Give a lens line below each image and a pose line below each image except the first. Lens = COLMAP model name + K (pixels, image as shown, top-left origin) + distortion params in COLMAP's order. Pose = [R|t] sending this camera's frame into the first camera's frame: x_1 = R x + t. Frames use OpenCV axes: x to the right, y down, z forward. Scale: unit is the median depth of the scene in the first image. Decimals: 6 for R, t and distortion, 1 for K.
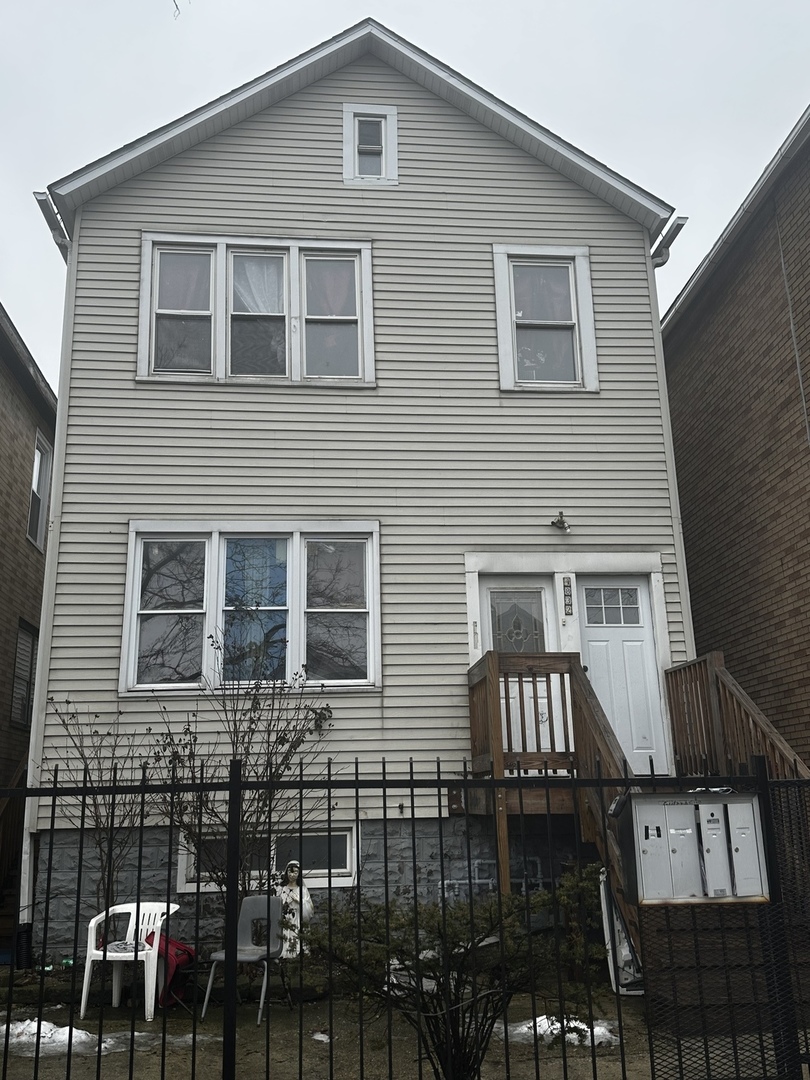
lens RADIAL K [[938.3, 0, 409.9], [0, 938.3, 542.6], [0, 0, 1]] dist [0.051036, -0.089054]
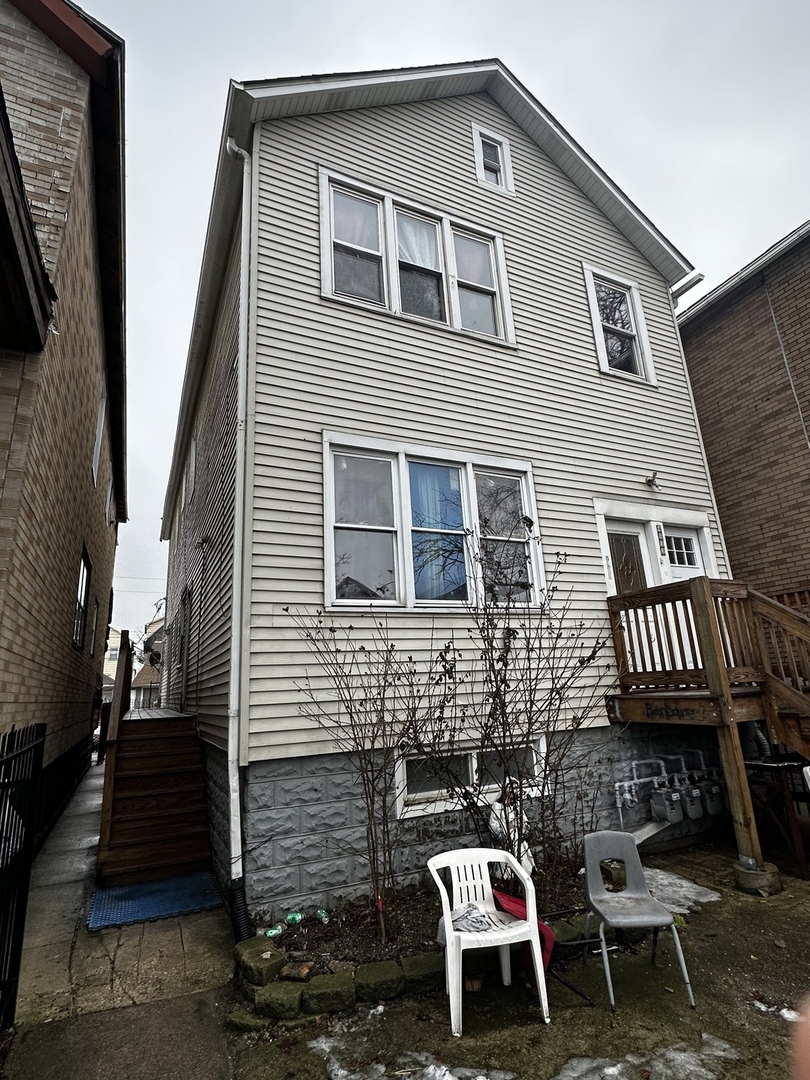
lens RADIAL K [[542.0, 0, 403.3], [0, 542.0, 539.2], [0, 0, 1]] dist [-0.021957, 0.005775]
pose [[0.943250, 0.066117, 0.325435, -0.379014], [-0.064765, 0.997788, -0.014999, 0.087653], [-0.325707, -0.006929, 0.945445, 0.431145]]
